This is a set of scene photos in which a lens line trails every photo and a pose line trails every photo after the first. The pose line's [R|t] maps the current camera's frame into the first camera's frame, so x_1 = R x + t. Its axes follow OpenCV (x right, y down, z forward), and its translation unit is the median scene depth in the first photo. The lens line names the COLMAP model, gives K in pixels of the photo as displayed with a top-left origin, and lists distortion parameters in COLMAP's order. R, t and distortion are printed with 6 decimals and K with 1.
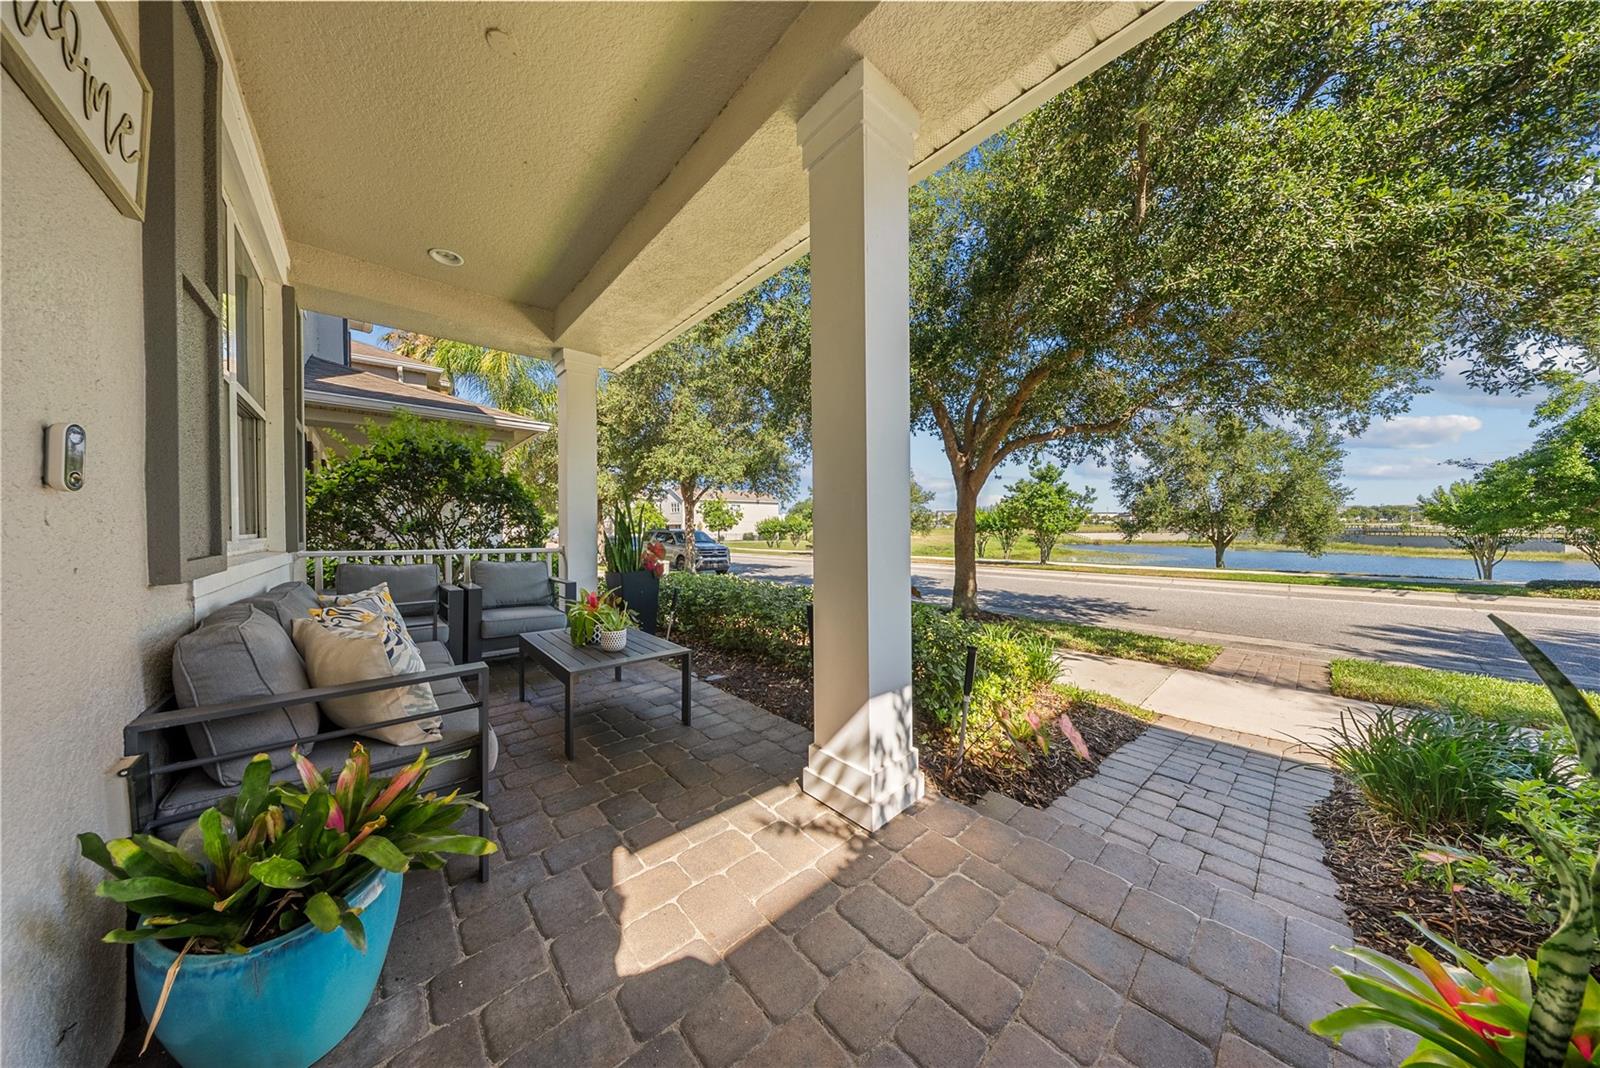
lens RADIAL K [[475.2, 0, 789.9], [0, 475.2, 534.0], [0, 0, 1]] dist [-0.001006, -0.000653]
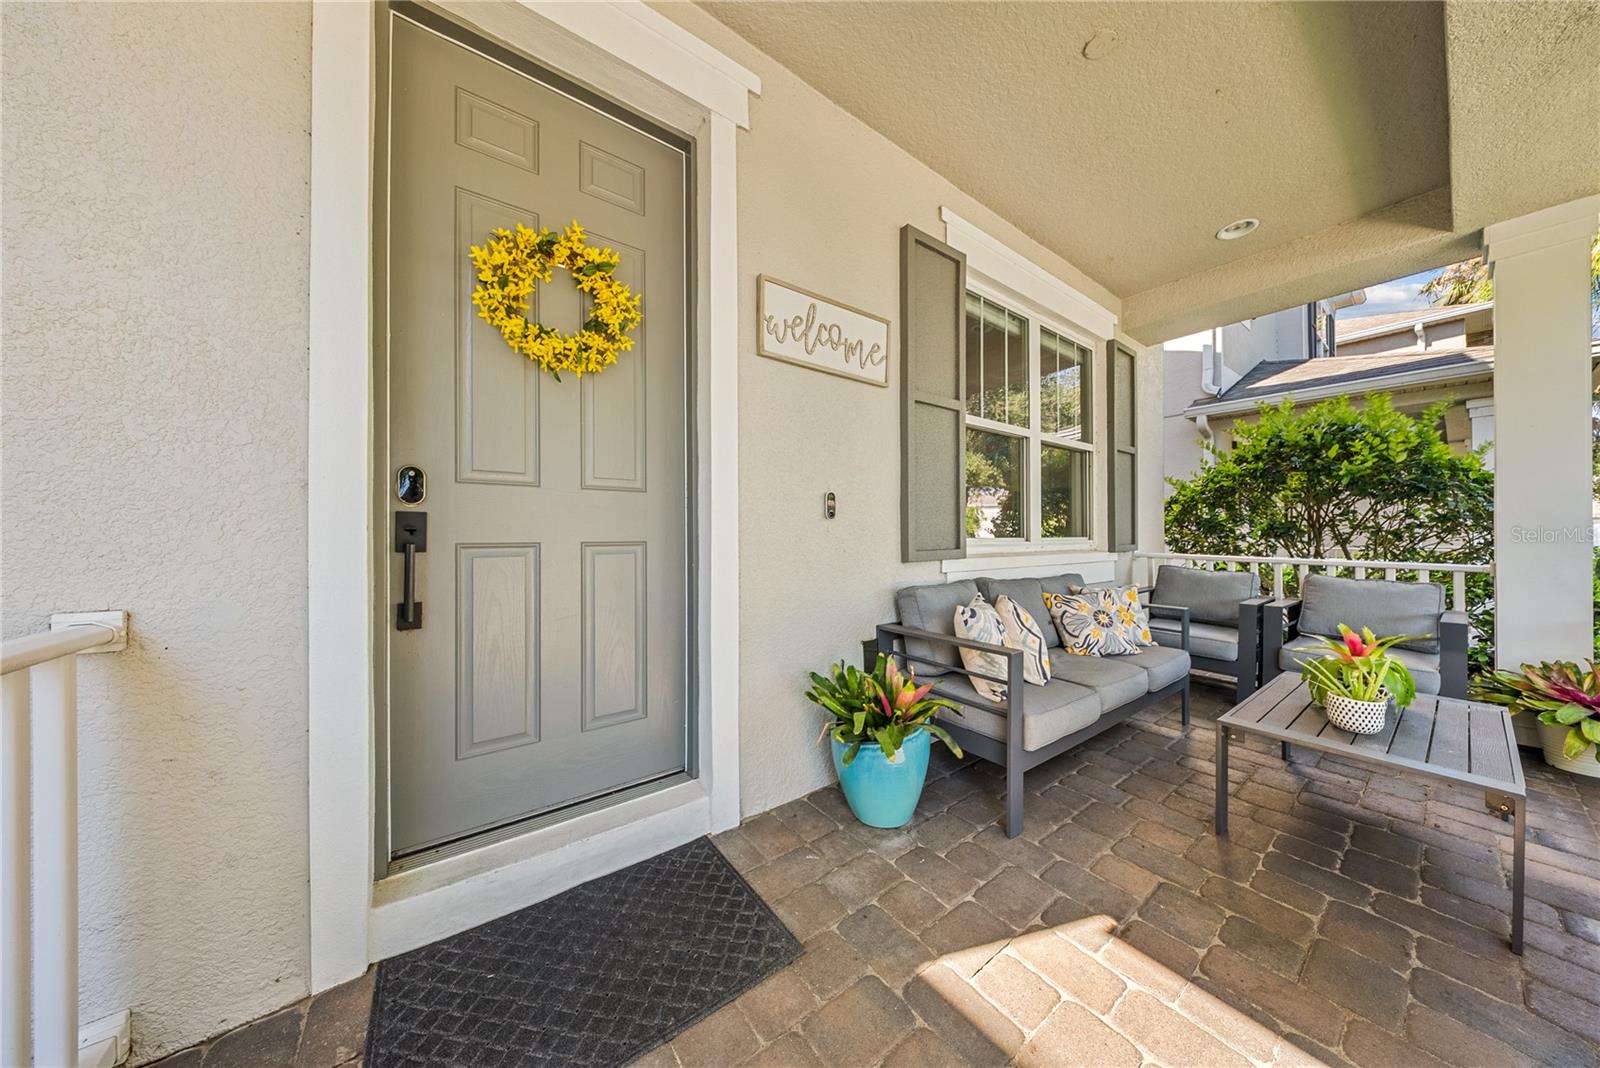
lens RADIAL K [[475.2, 0, 784.2], [0, 475.2, 531.7], [0, 0, 1]] dist [-0.001006, -0.000653]
pose [[-0.107990, -0.009060, -0.994111, 0.279228], [-0.009049, 0.999926, -0.008130, 0.001320], [0.994111, 0.008118, -0.108064, 0.281450]]
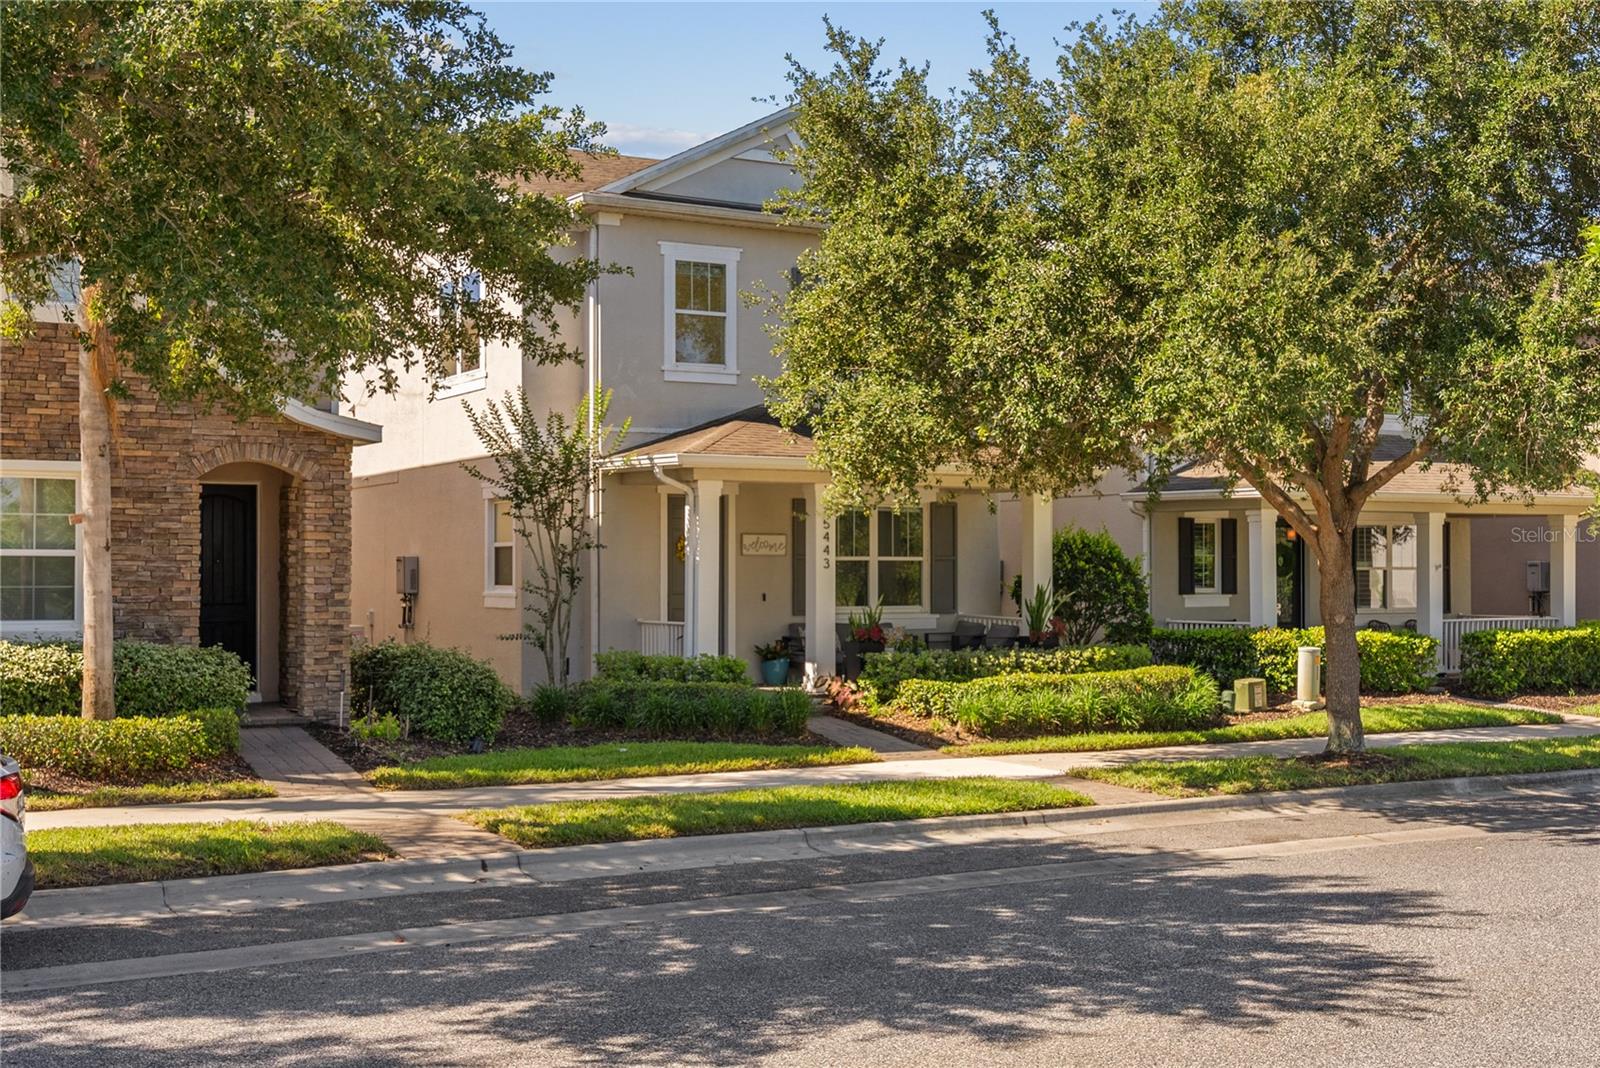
lens RADIAL K [[1982.7, 0, 797.4], [0, 1982.7, 536.5], [0, 0, 1]] dist [-0.026388, 0.000000]
pose [[-0.198263, -0.012129, -0.980074, 9.315450], [-0.014341, 0.999852, -0.009473, -0.256983], [0.980044, 0.012177, -0.198407, 2.418242]]
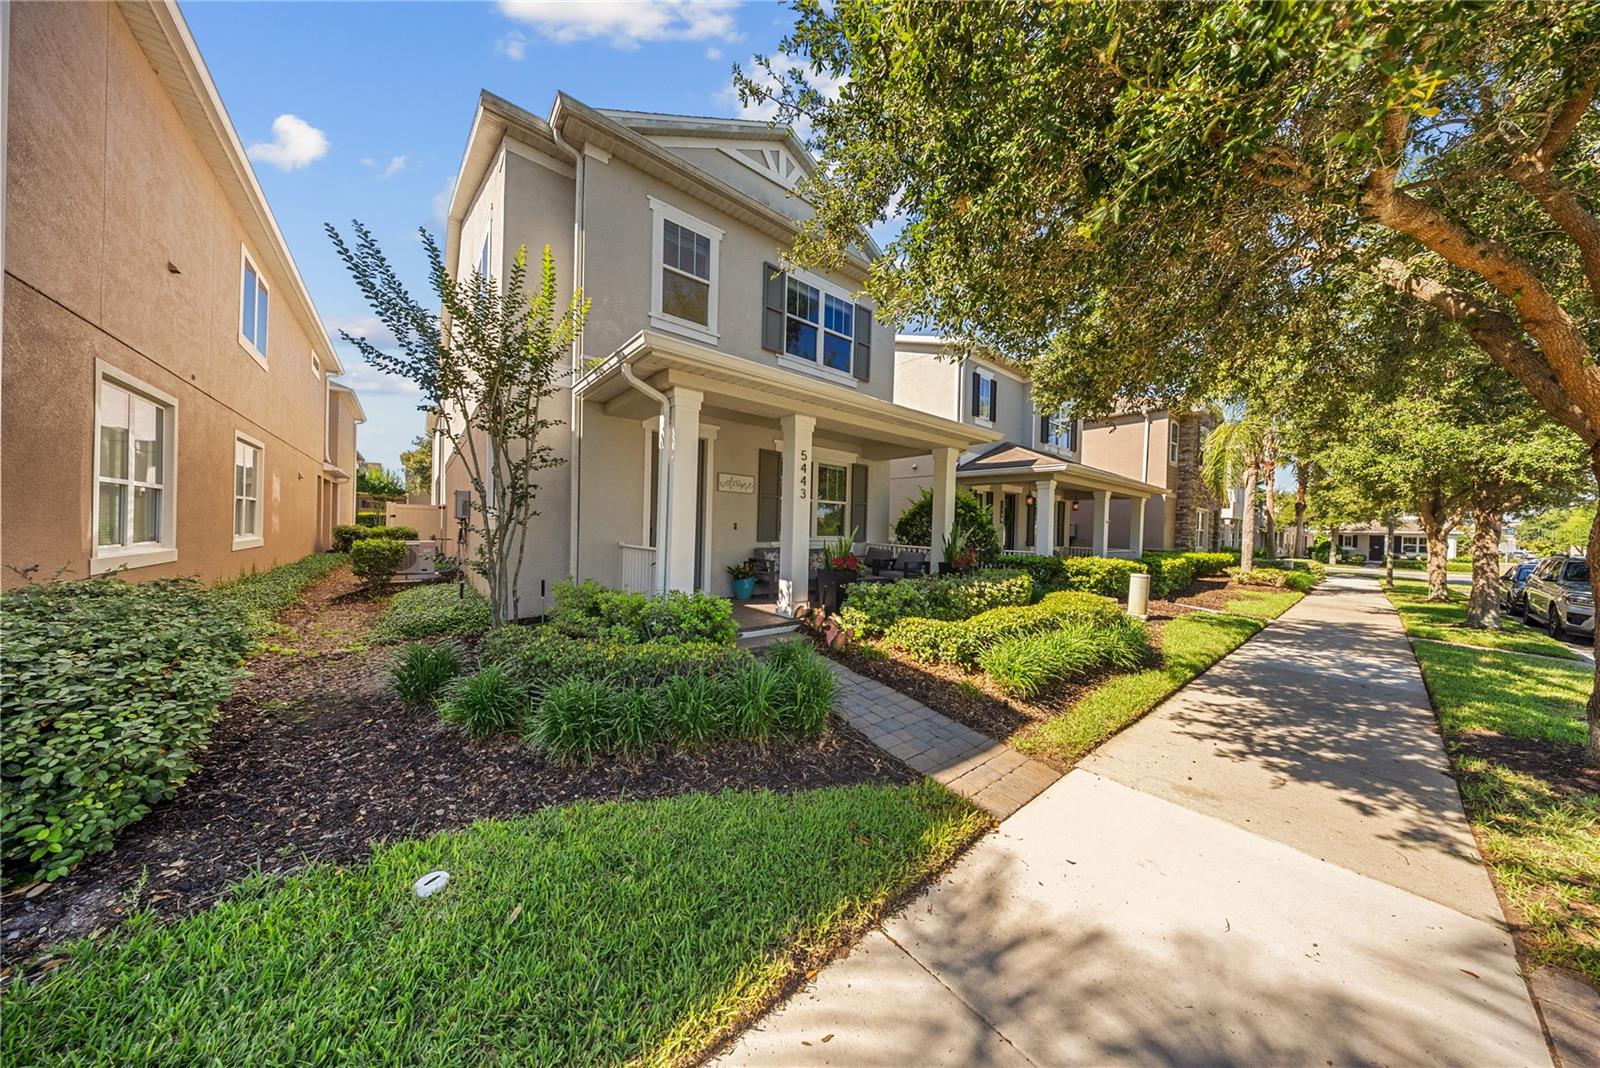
lens RADIAL K [[475.2, 0, 789.7], [0, 475.2, 532.1], [0, 0, 1]] dist [-0.001006, -0.000653]
pose [[-0.054353, 0.010125, -0.998470, 2.436654], [-0.040498, 0.999103, 0.012336, -0.058186], [0.997700, 0.041106, -0.053894, 0.763673]]
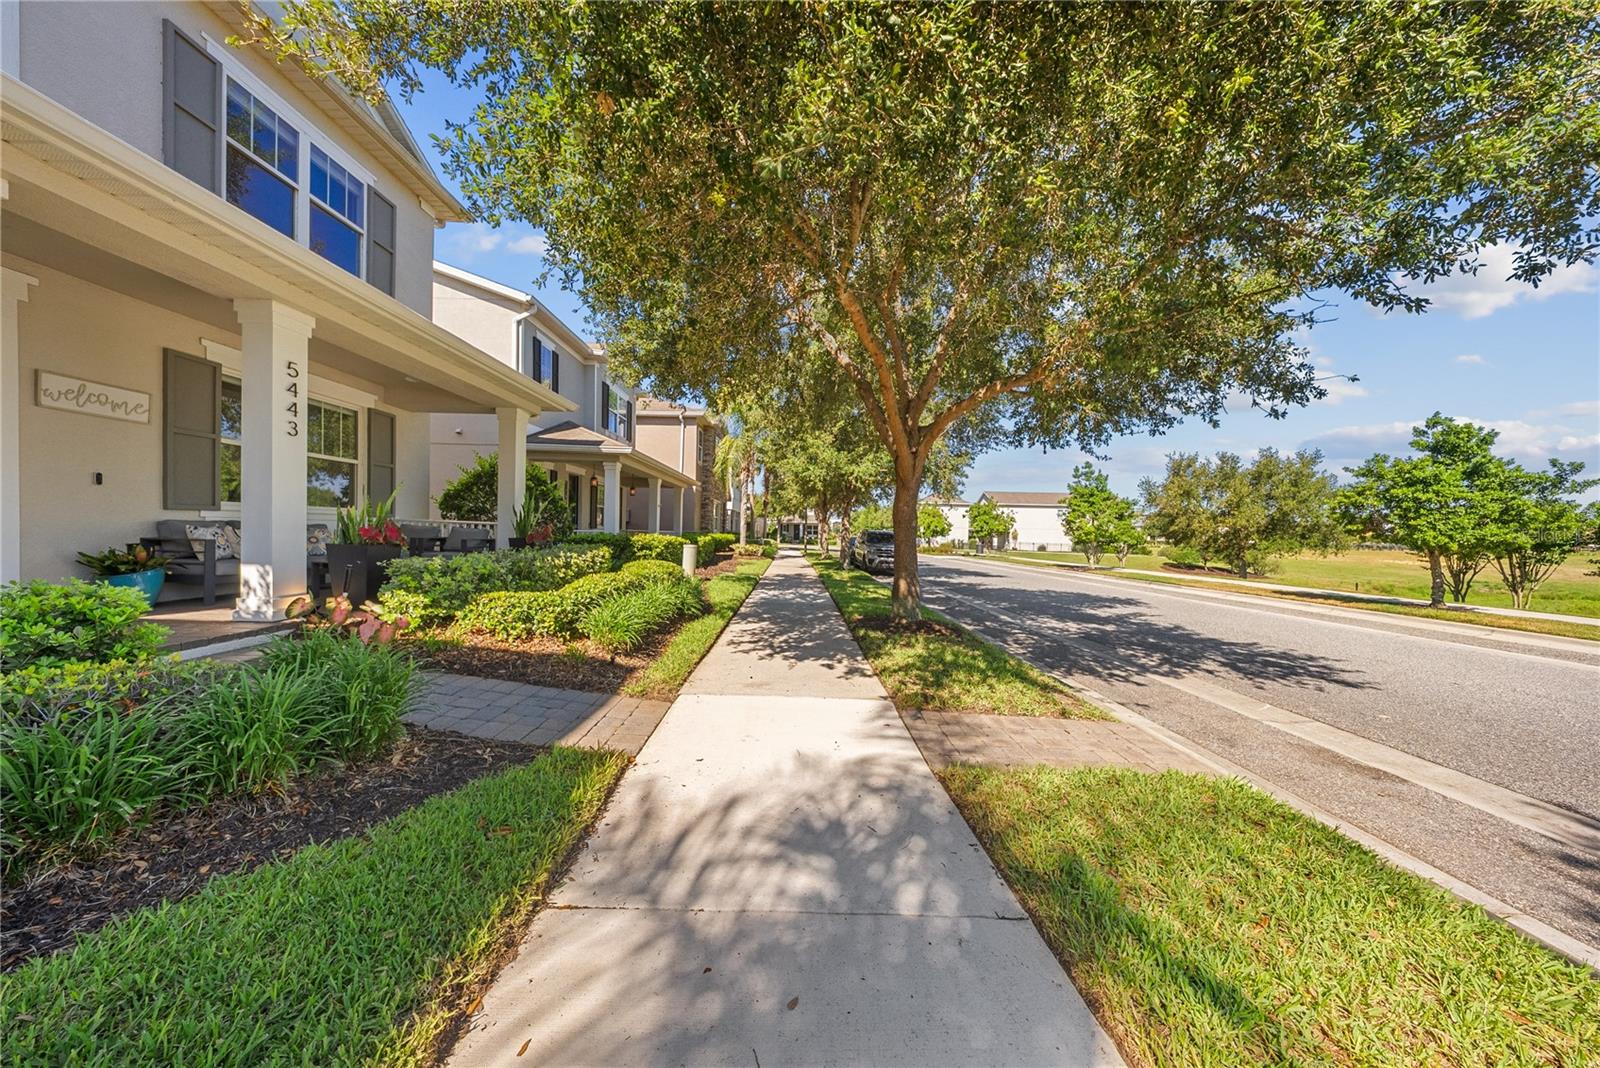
lens RADIAL K [[475.2, 0, 801.5], [0, 475.2, 543.9], [0, 0, 1]] dist [-0.001006, -0.000653]
pose [[0.752603, 0.039691, -0.657277, 2.347884], [-0.036482, 0.999162, 0.018563, 0.057950], [0.657463, 0.010008, 0.753420, 0.627807]]
